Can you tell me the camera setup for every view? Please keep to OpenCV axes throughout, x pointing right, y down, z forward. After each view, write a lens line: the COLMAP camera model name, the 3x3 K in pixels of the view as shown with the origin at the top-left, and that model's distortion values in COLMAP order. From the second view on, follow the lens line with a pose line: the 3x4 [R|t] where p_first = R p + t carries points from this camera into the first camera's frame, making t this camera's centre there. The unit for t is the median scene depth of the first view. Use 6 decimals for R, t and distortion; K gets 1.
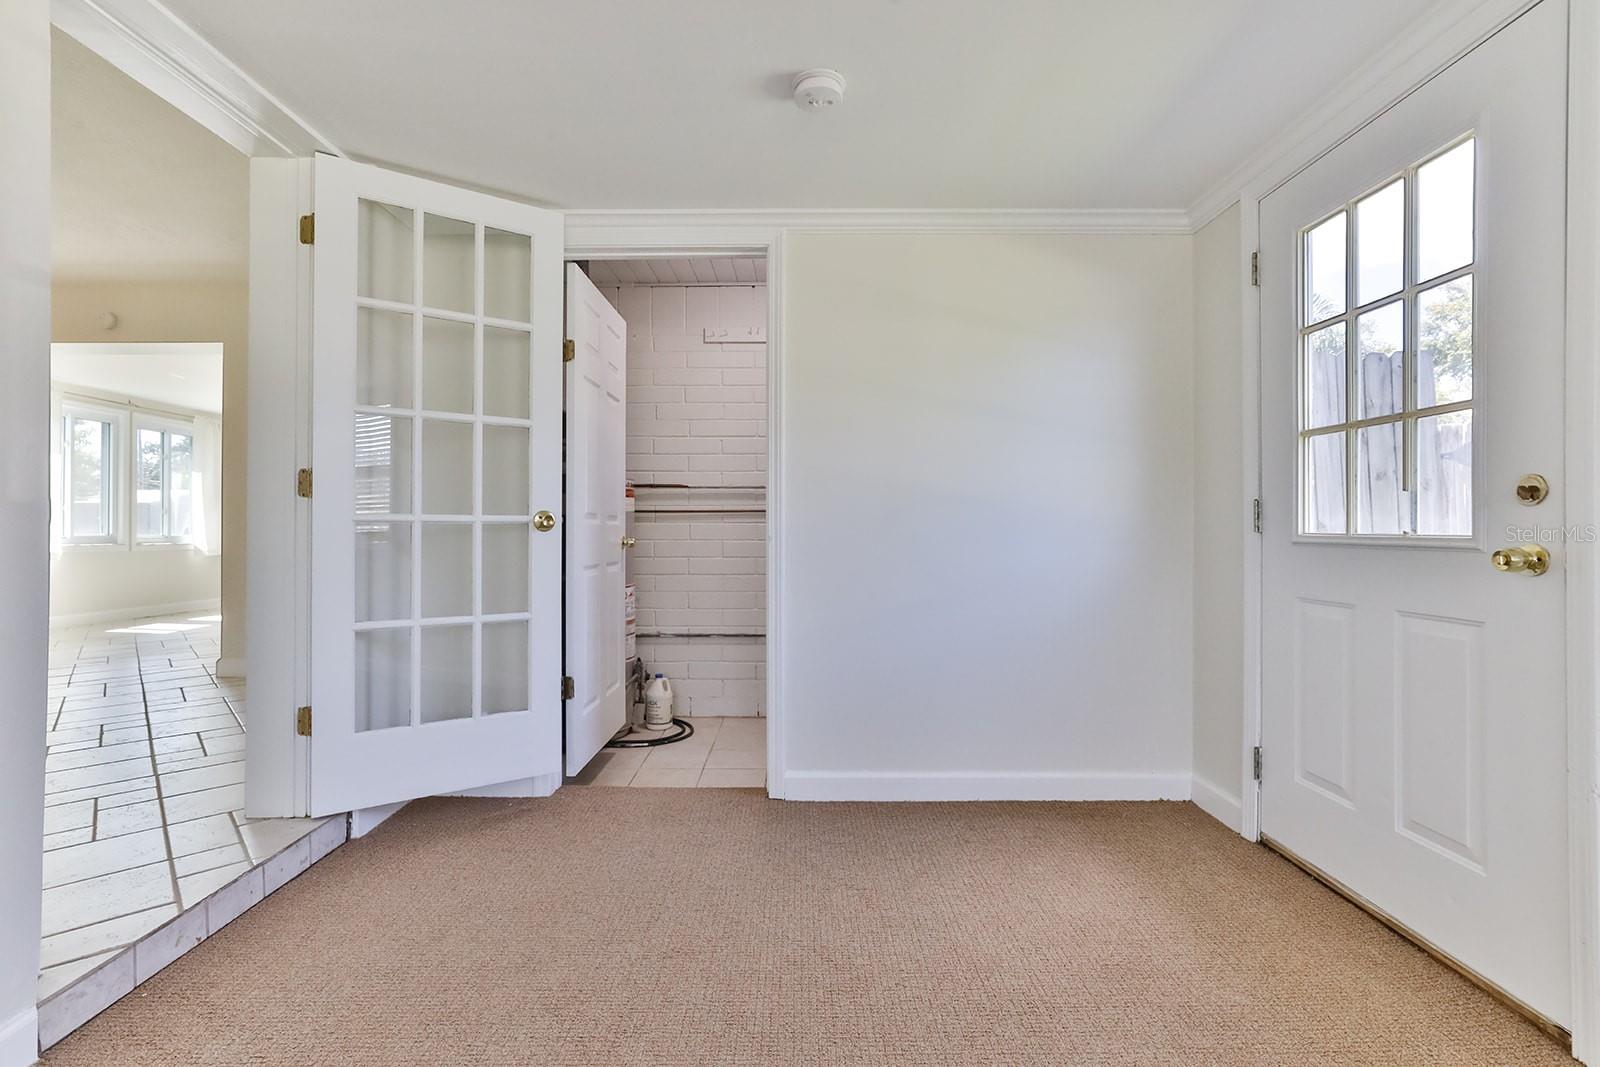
lens RADIAL K [[728.9, 0, 791.7], [0, 728.9, 523.9], [0, 0, 1]] dist [-0.000925, -0.000051]
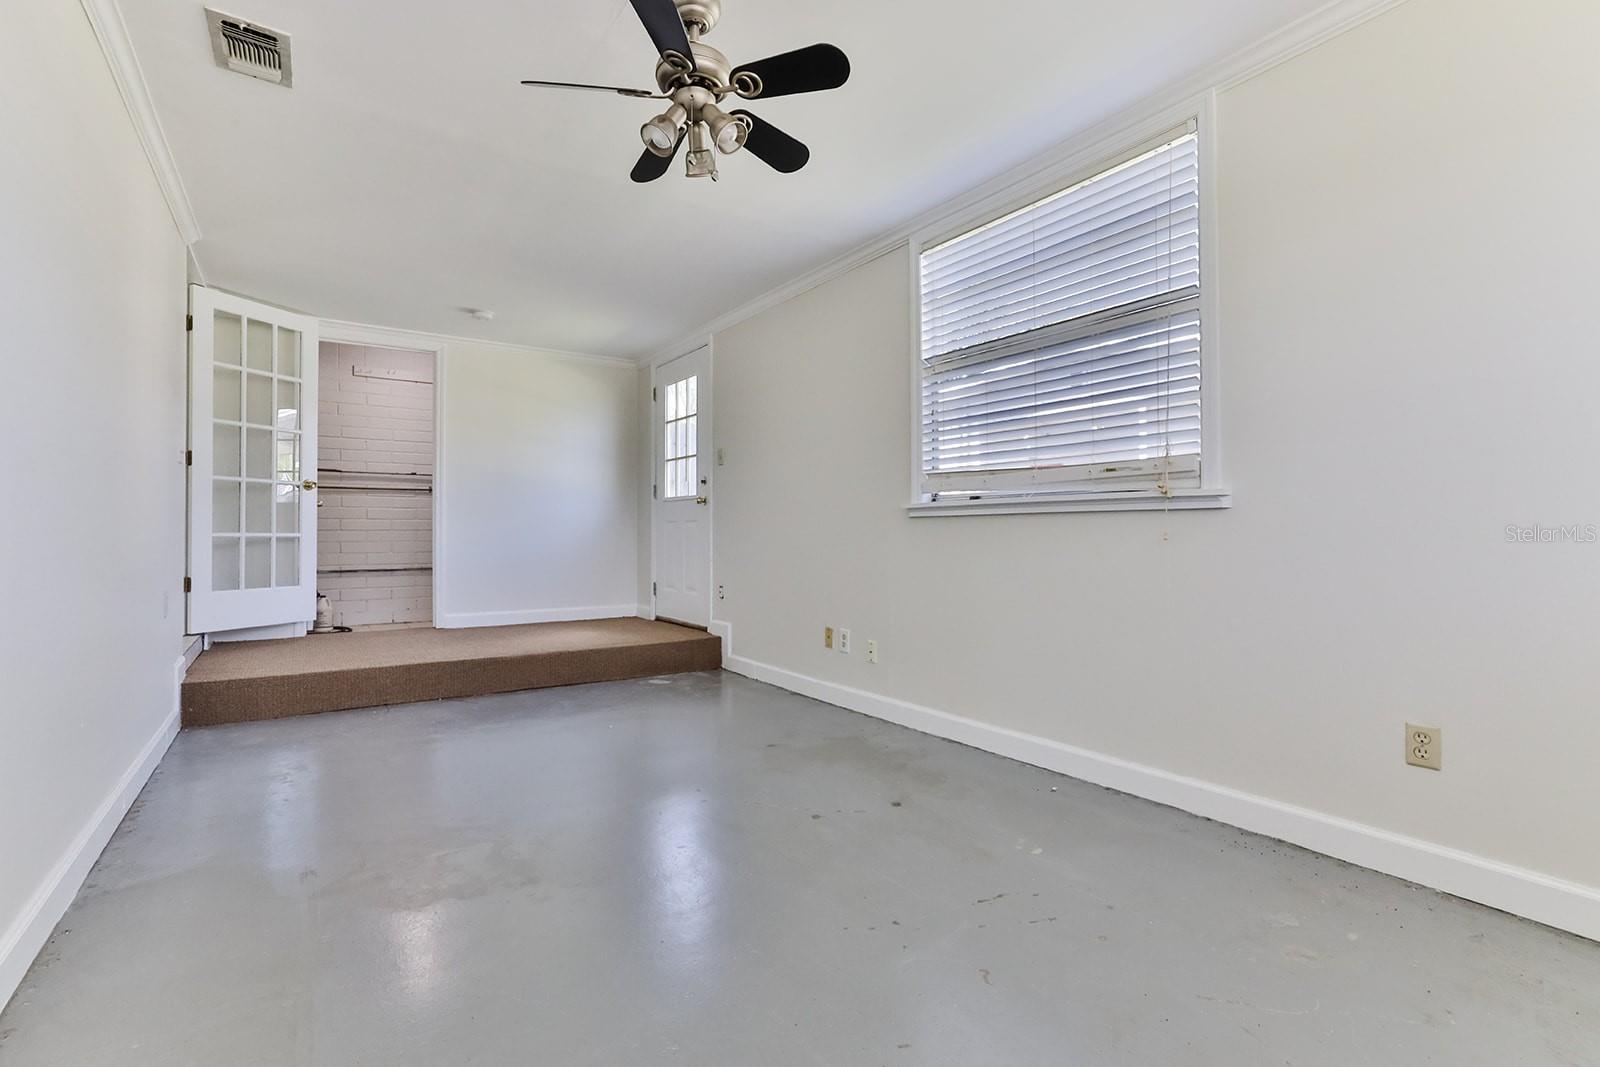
lens RADIAL K [[728.9, 0, 786.9], [0, 728.9, 528.2], [0, 0, 1]] dist [-0.000925, -0.000051]
pose [[0.826615, 0.002116, 0.562764, -0.413658], [-0.001422, 0.999998, -0.001671, 0.120934], [-0.562767, 0.000581, 0.826616, -1.363511]]
